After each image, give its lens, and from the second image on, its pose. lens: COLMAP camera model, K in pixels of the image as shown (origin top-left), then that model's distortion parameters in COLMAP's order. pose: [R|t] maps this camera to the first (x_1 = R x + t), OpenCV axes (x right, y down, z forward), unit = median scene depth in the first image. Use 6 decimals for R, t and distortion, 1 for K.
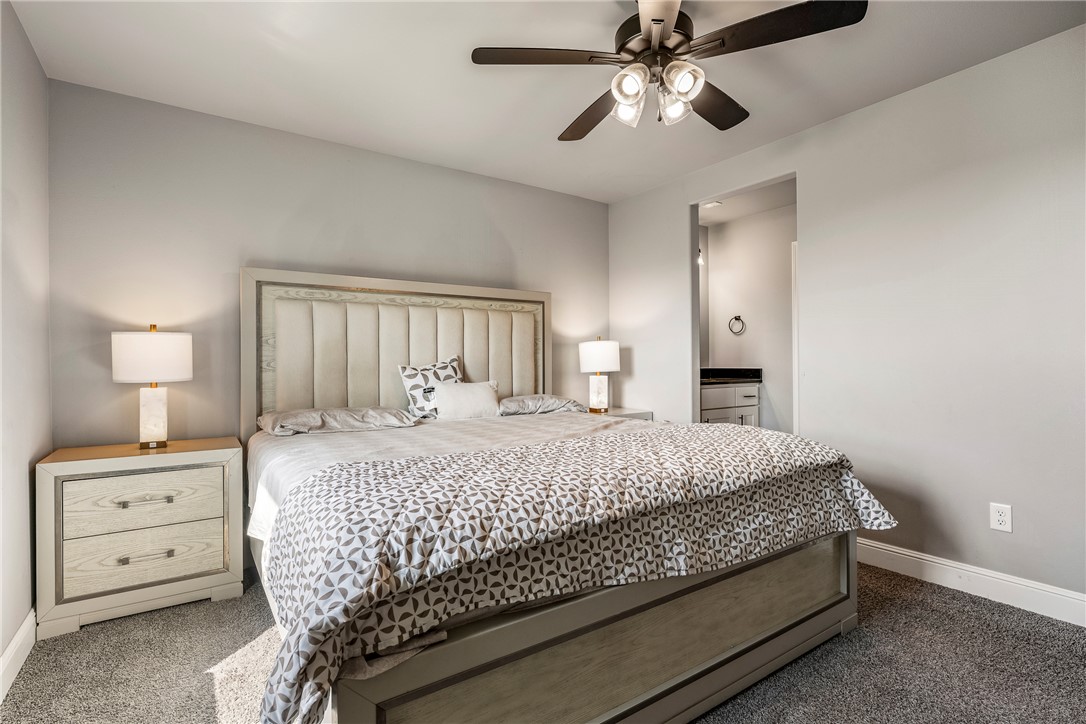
lens RADIAL K [[526.8, 0, 545.7], [0, 526.8, 356.4], [0, 0, 1]] dist [-0.001028, 0.000402]
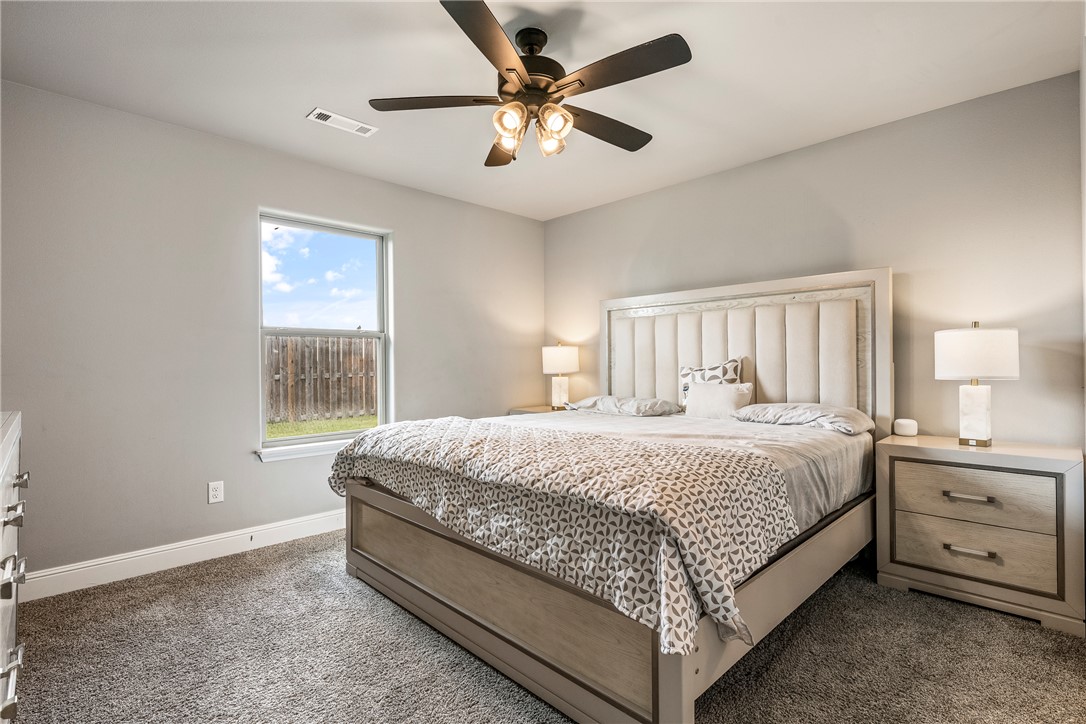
lens RADIAL K [[511.8, 0, 543.0], [0, 511.8, 362.0], [0, 0, 1]] dist [-0.018917, -0.000245]
pose [[0.162072, 0.001045, -0.986778, 0.872301], [0.016383, 0.999859, 0.003749, 0.000192], [0.986643, -0.016774, 0.162032, 0.573503]]
